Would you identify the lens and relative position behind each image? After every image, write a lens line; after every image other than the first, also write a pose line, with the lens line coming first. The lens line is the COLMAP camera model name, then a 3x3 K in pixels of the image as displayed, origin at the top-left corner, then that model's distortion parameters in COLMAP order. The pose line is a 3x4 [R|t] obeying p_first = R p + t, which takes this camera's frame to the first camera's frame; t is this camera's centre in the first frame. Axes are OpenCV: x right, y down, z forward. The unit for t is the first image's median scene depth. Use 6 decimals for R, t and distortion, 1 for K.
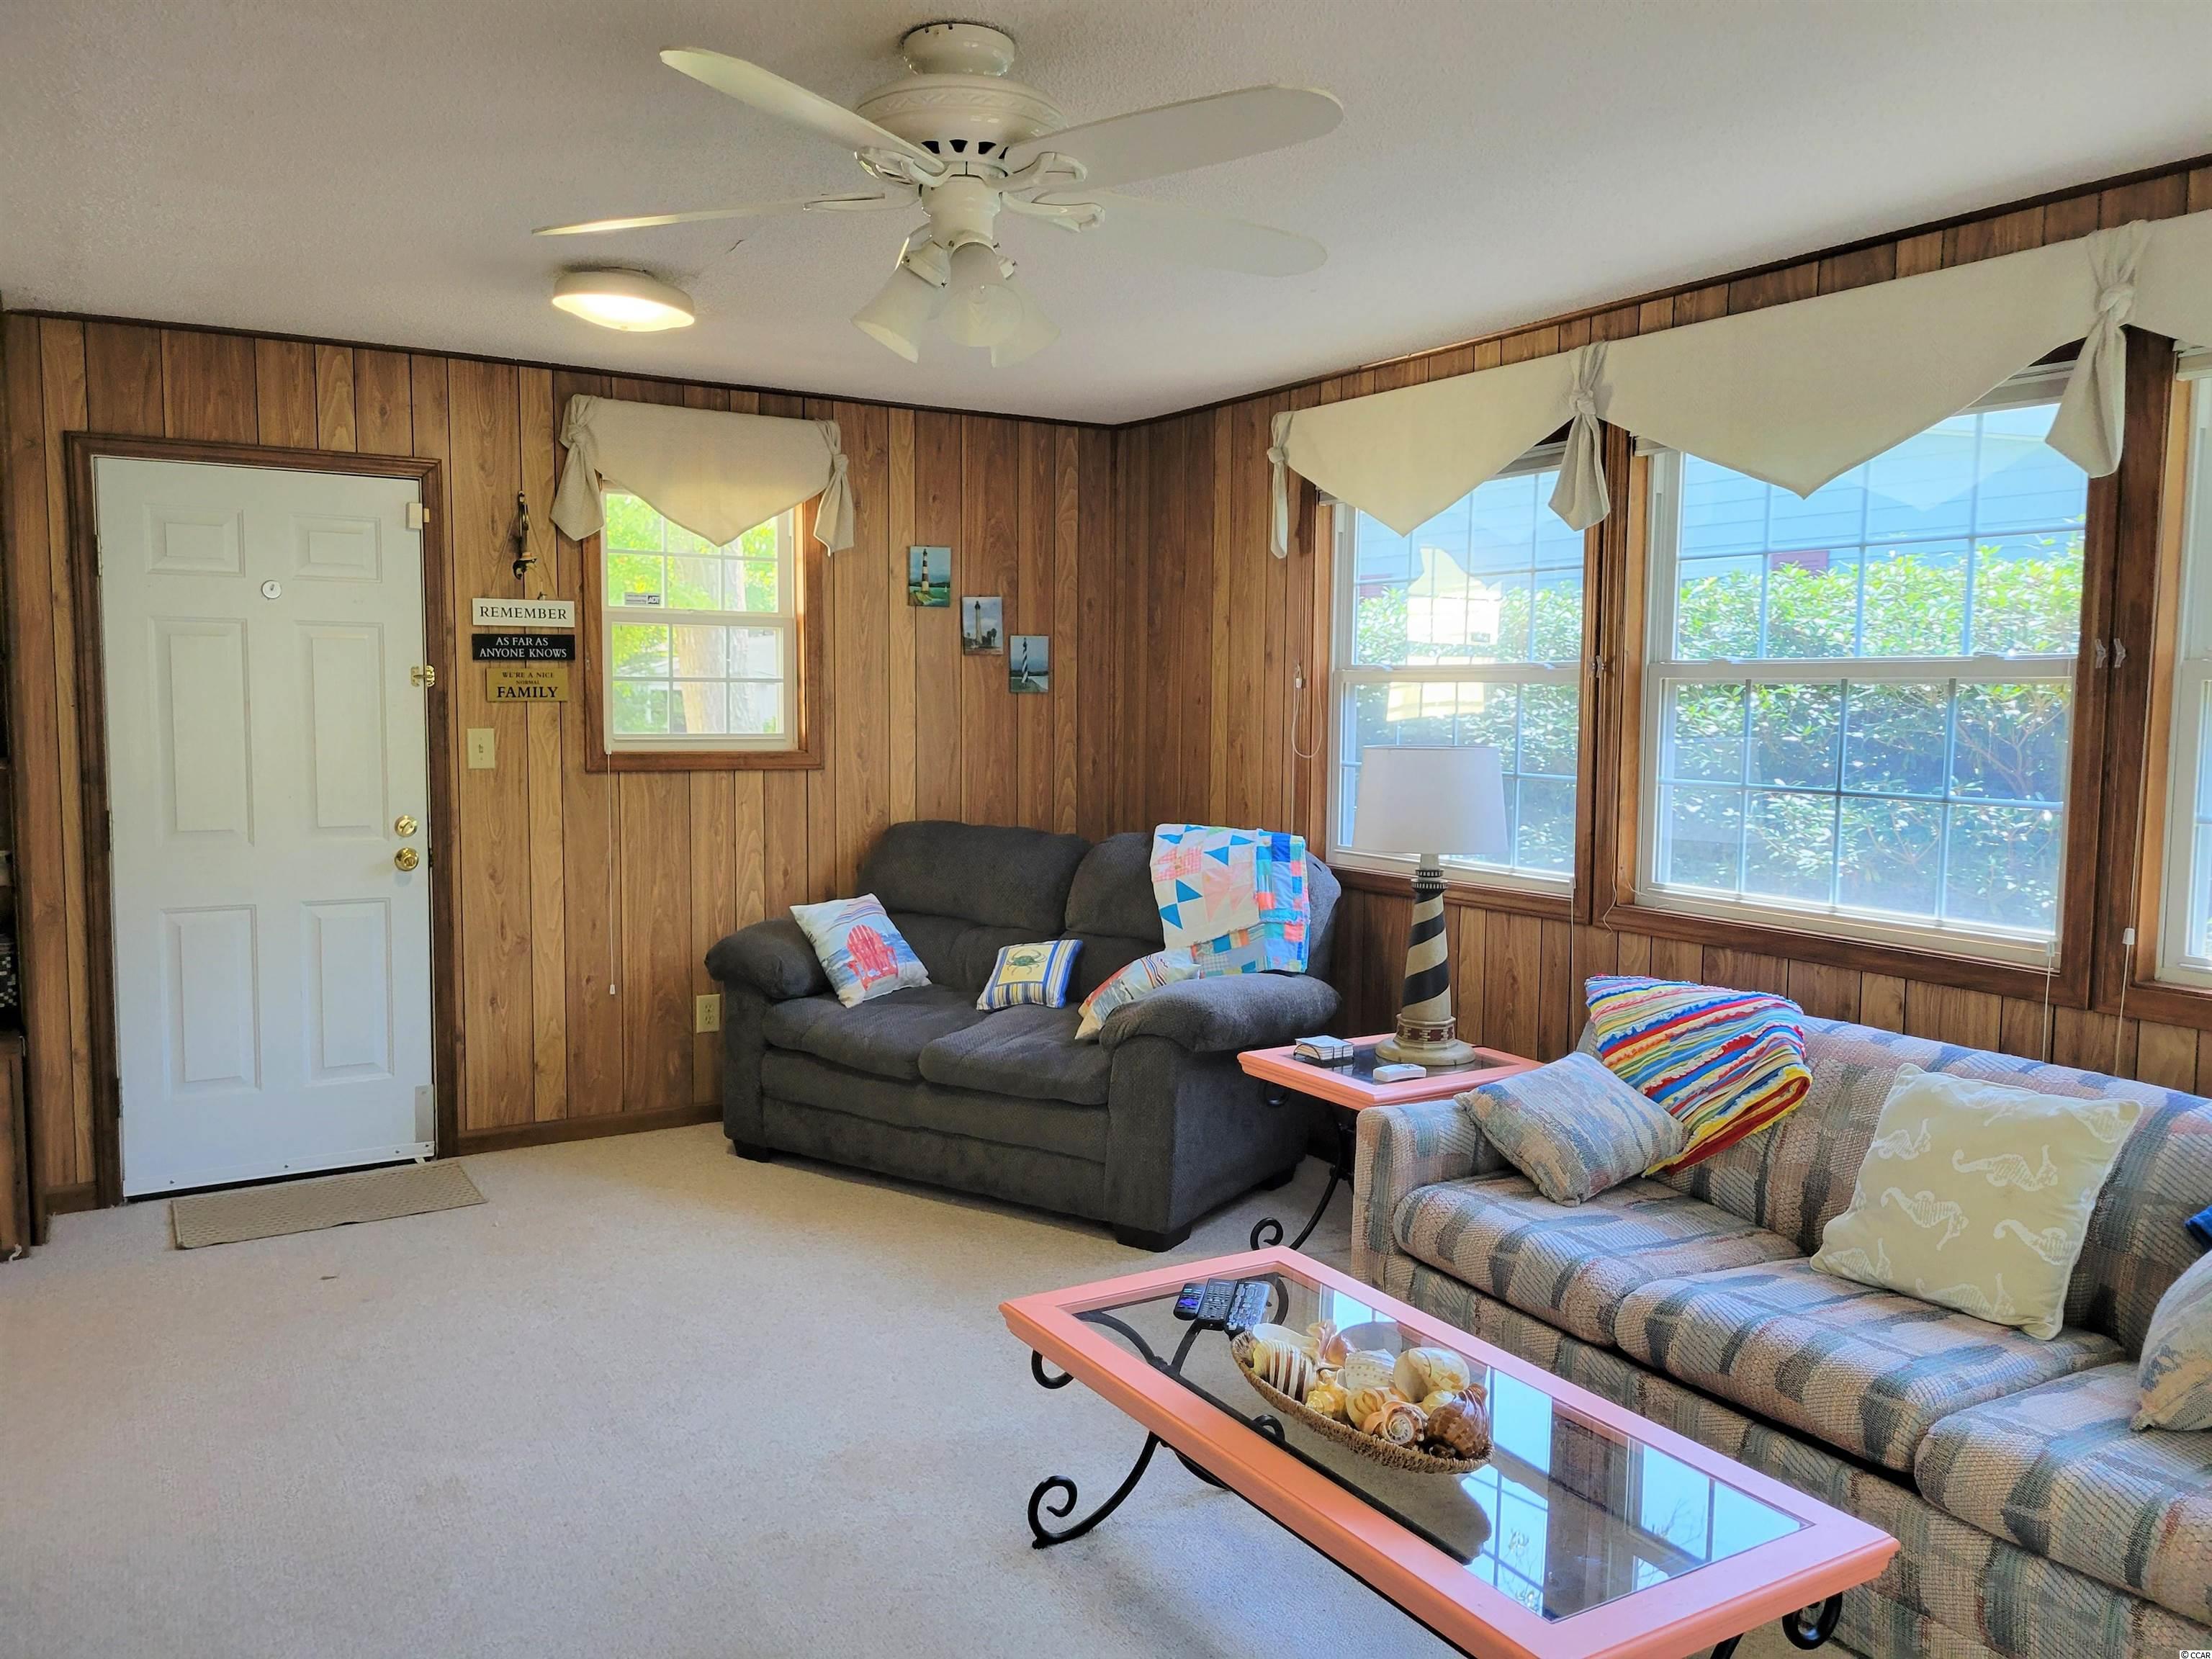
lens RADIAL K [[1696.6, 0, 1106.0], [0, 1696.6, 829.5], [0, 0, 1]] dist [0.037606, -0.006008]
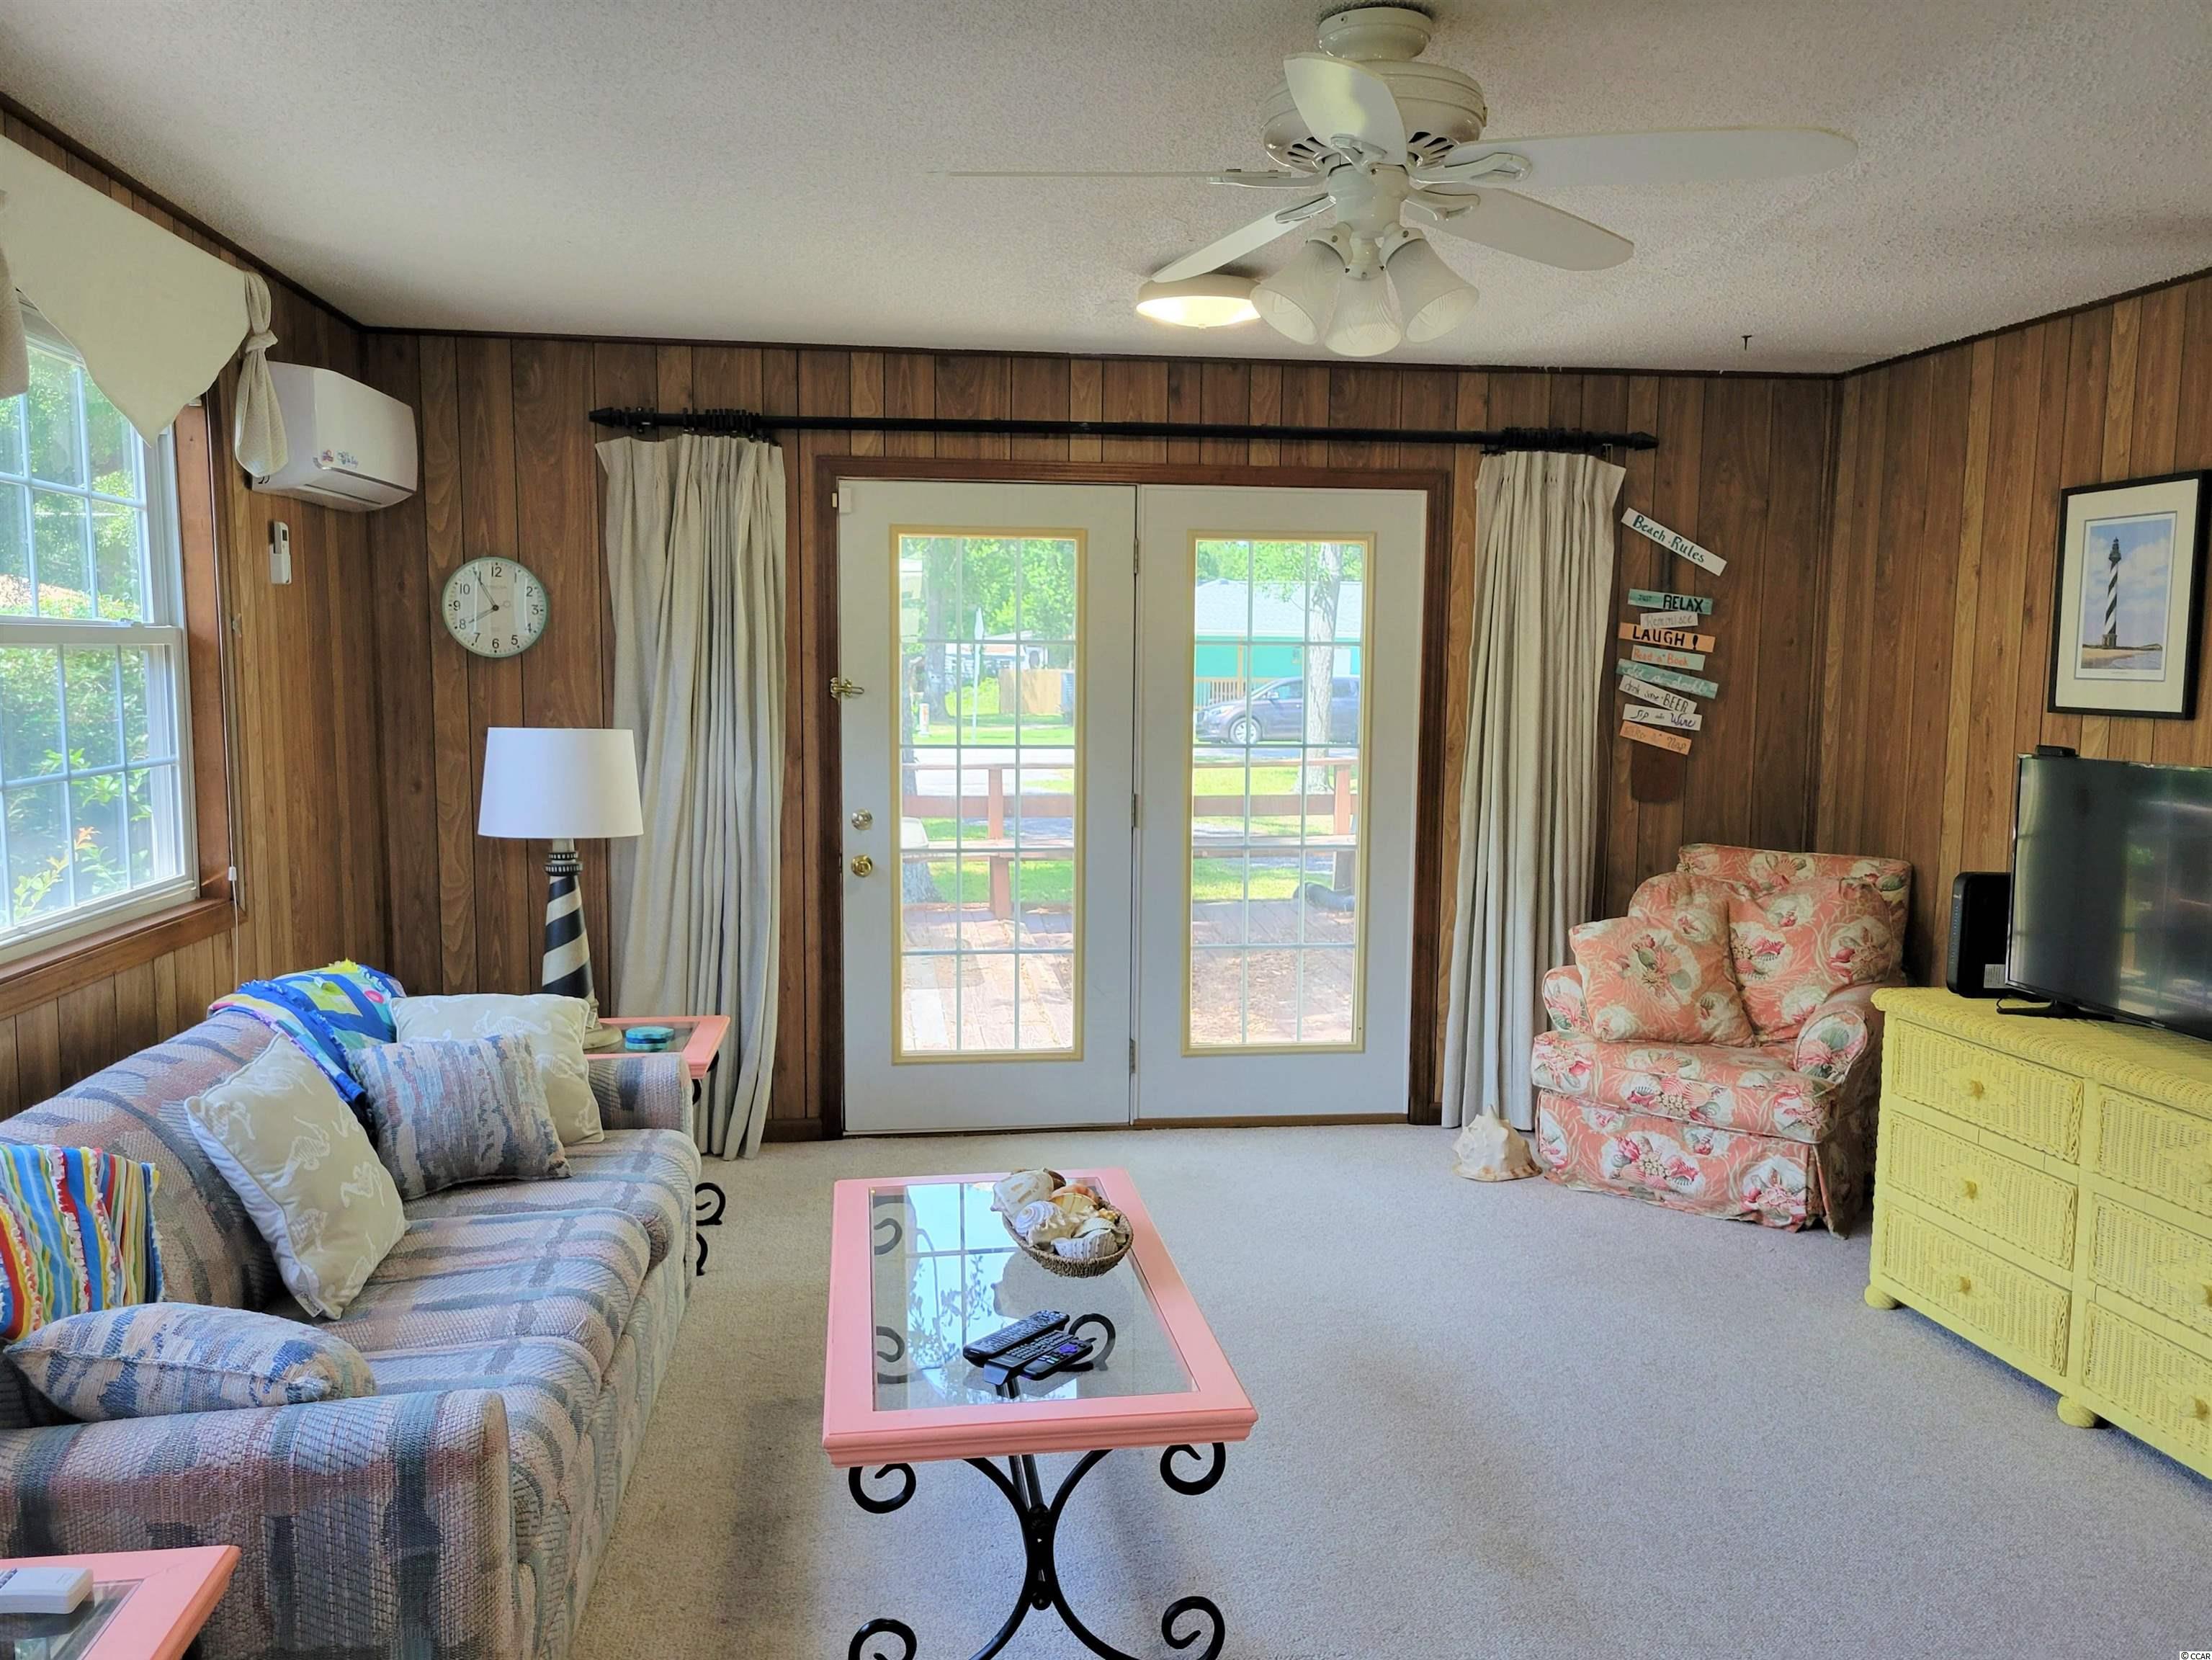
lens RADIAL K [[1696.8, 0, 1106.0], [0, 1696.8, 830.0], [0, 0, 1]] dist [0.037606, -0.006008]
pose [[-0.909564, -0.056559, 0.411697, -0.300765], [0.018011, 0.984398, 0.175030, -0.140470], [-0.415174, 0.166616, -0.894354, 1.594224]]
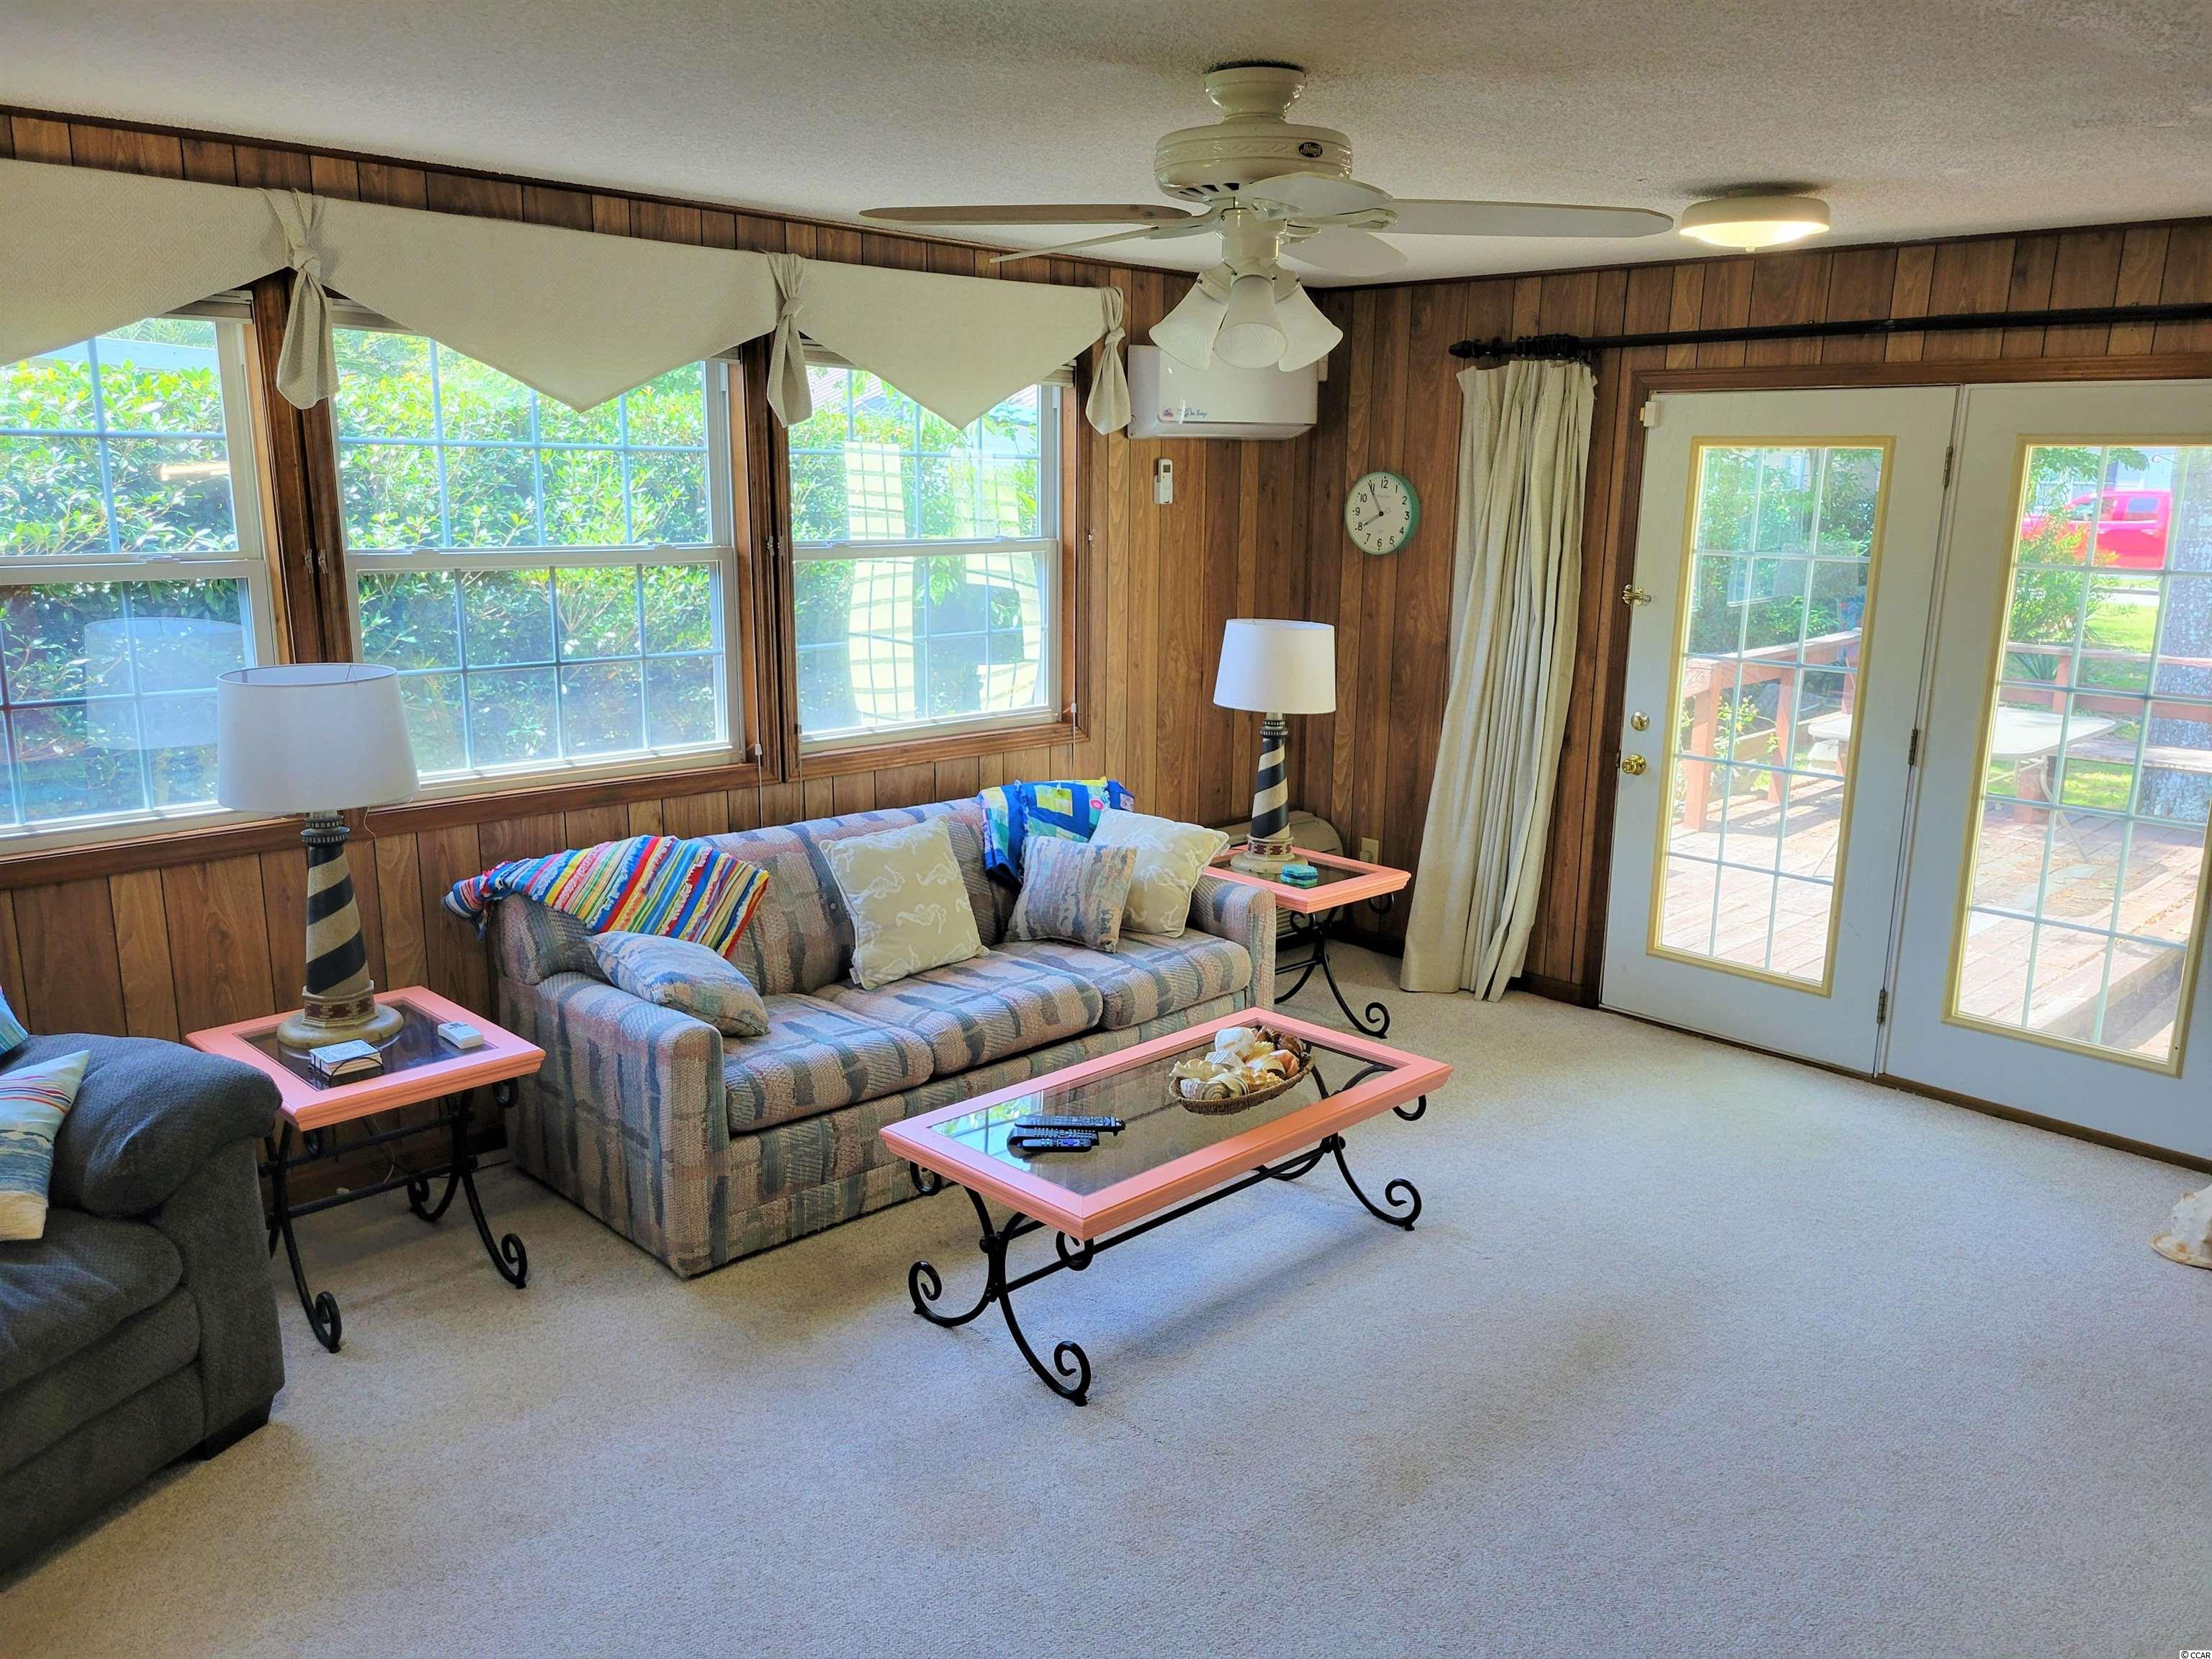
lens RADIAL K [[1598.1, 0, 1106.0], [0, 1598.1, 829.5], [0, 0, 1]] dist [0.043829, -0.035388]
pose [[-0.231410, -0.223822, 0.946759, -0.894346], [0.058463, 0.968217, 0.243185, -0.193736], [-0.971098, 0.111625, -0.210970, 1.080669]]
